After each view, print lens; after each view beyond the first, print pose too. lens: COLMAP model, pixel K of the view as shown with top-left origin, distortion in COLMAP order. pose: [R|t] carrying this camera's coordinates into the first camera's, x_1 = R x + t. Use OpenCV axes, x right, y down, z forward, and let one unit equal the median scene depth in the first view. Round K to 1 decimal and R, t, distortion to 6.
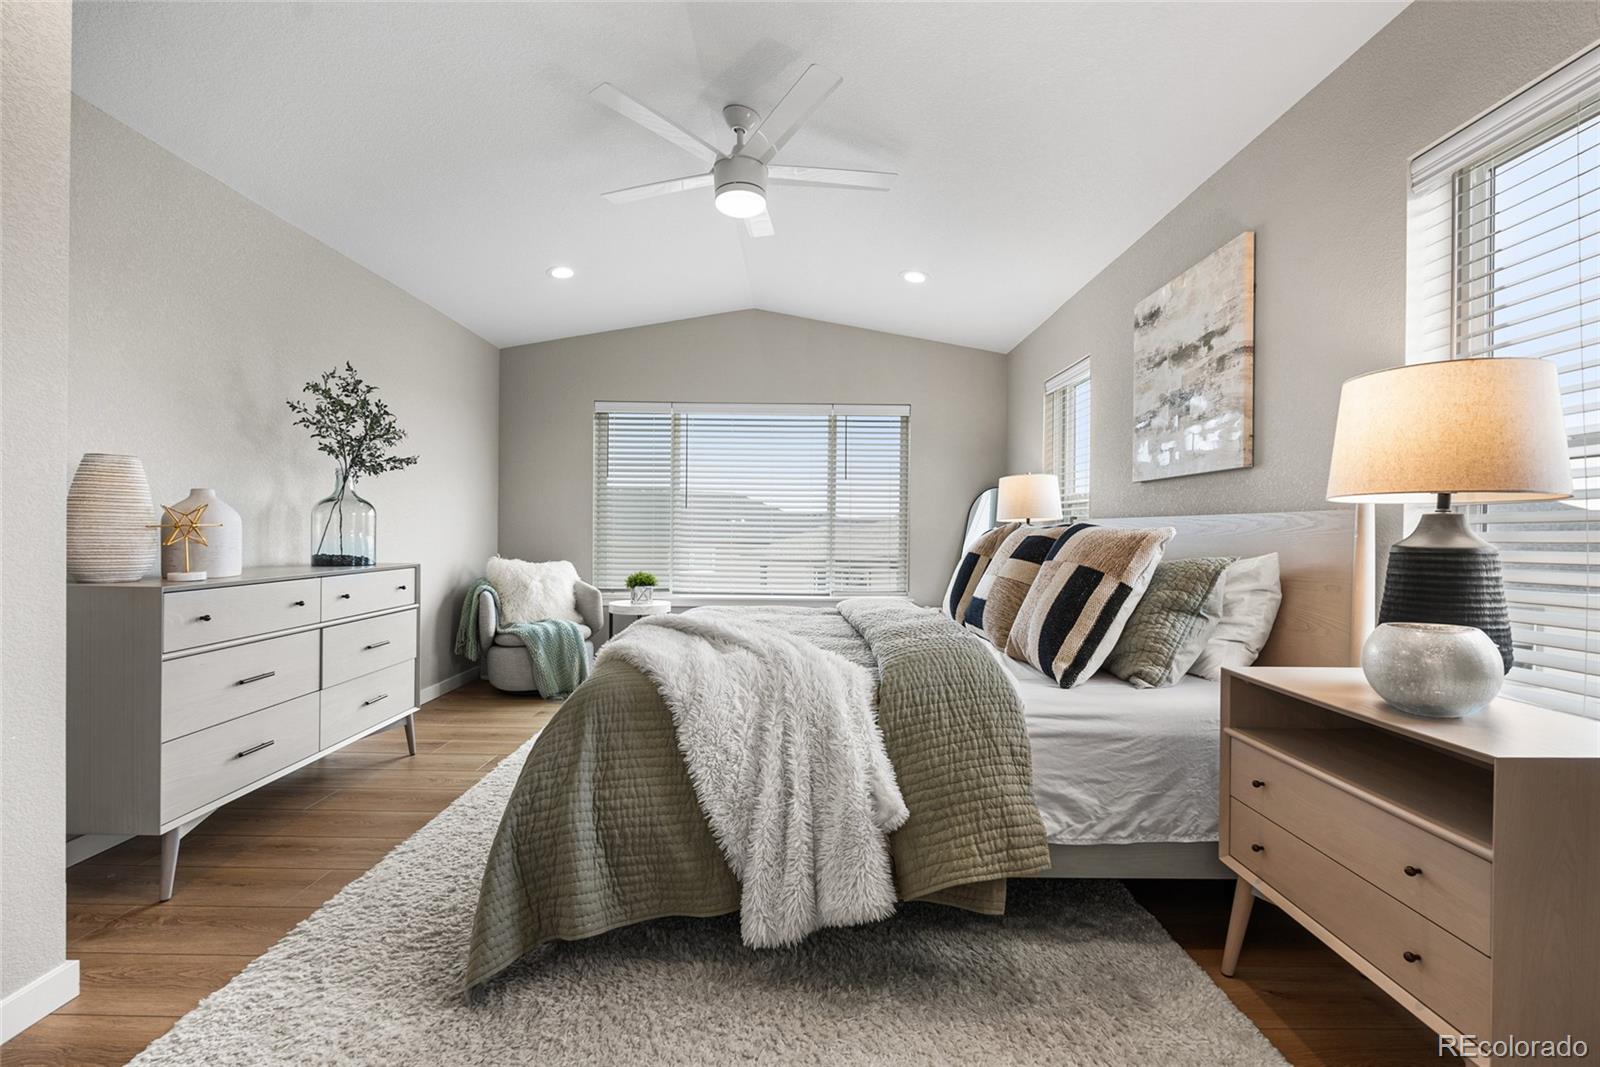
lens RADIAL K [[714.3, 0, 809.7], [0, 714.3, 533.5], [0, 0, 1]] dist [-0.006889, 0.000362]
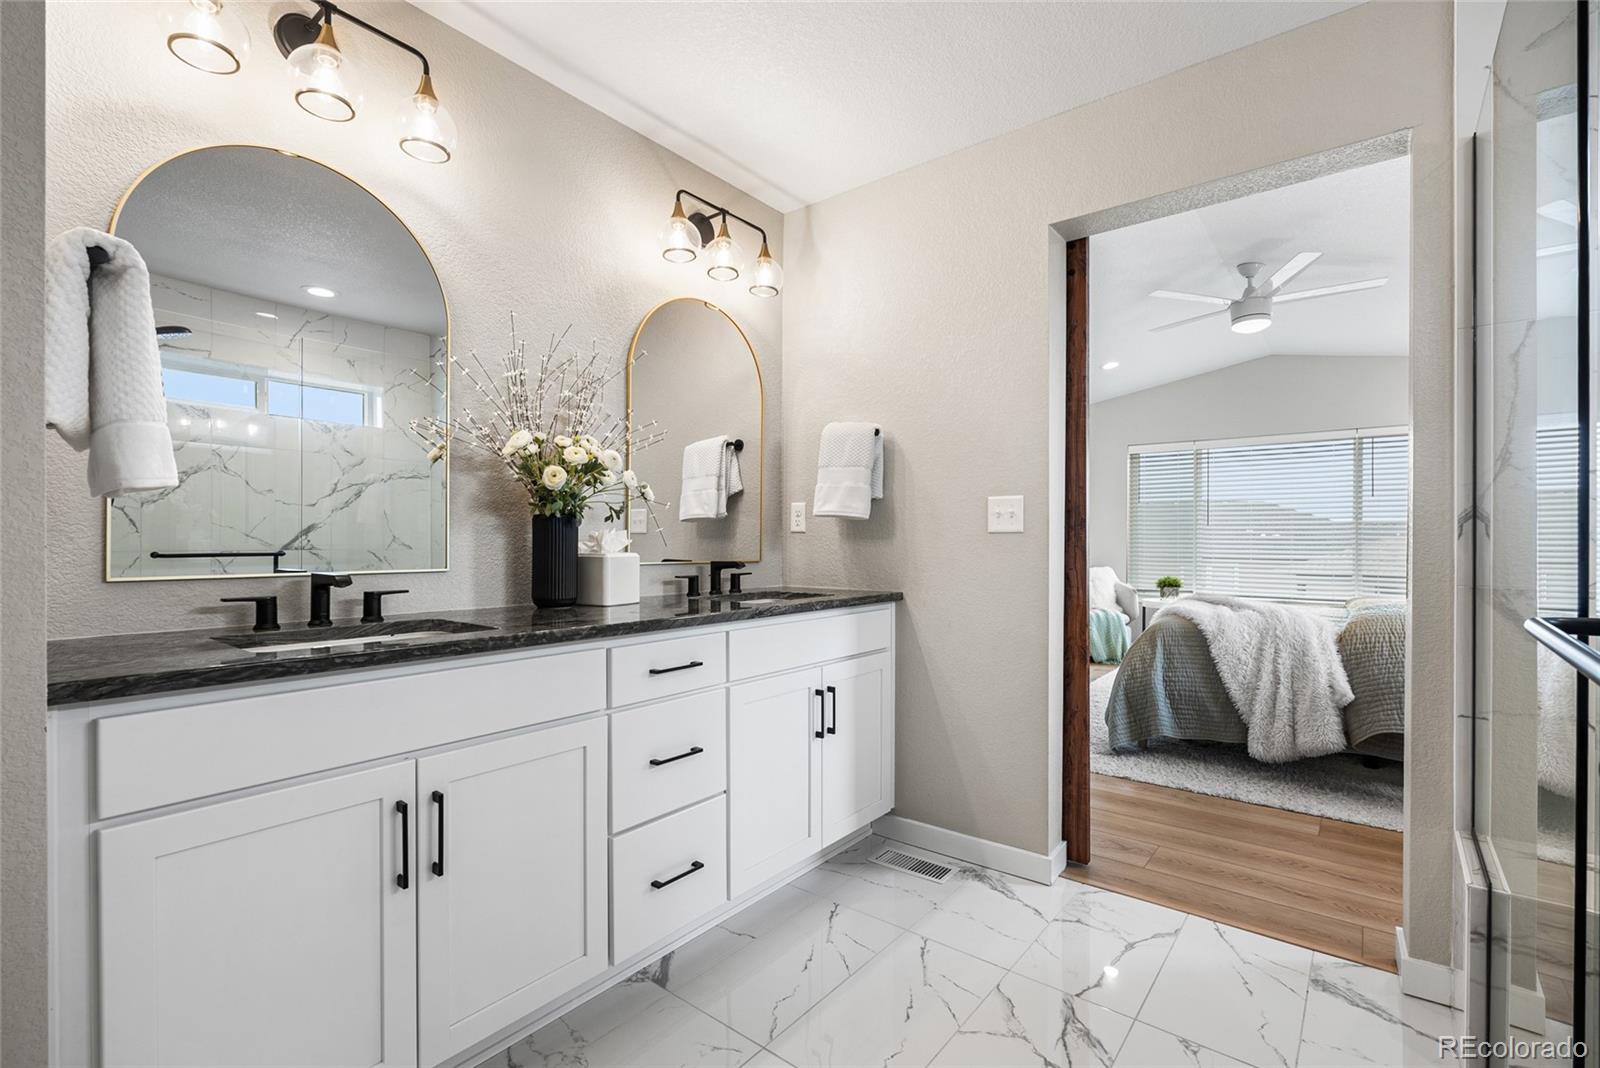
lens RADIAL K [[714.3, 0, 800.4], [0, 714.3, 544.0], [0, 0, 1]] dist [-0.006889, 0.000362]
pose [[0.774914, -0.007139, -0.632027, 0.156242], [0.002859, 0.999966, -0.007789, 0.008515], [0.632060, 0.004228, 0.774908, -1.055217]]
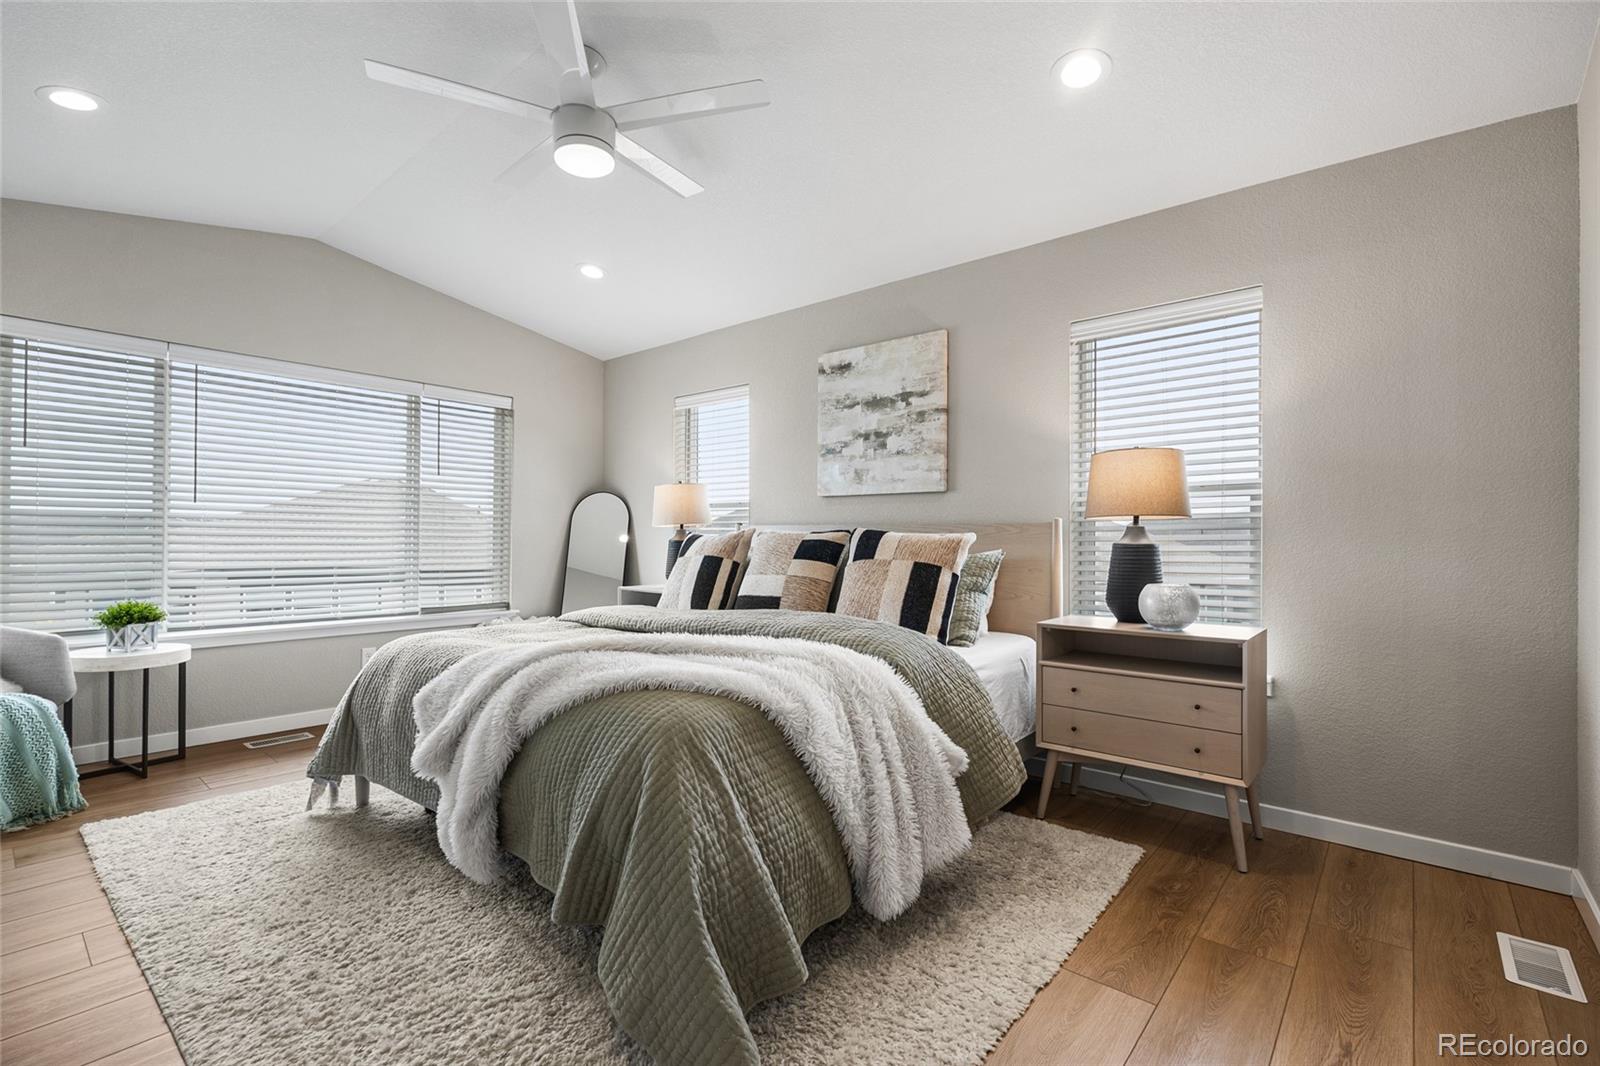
lens RADIAL K [[714.3, 0, 811.9], [0, 714.3, 537.8], [0, 0, 1]] dist [-0.006889, 0.000362]
pose [[0.646378, -0.005808, 0.762996, -0.809344], [0.004284, 0.999983, 0.003983, -0.006364], [-0.763006, 0.000694, 0.646391, 0.316226]]
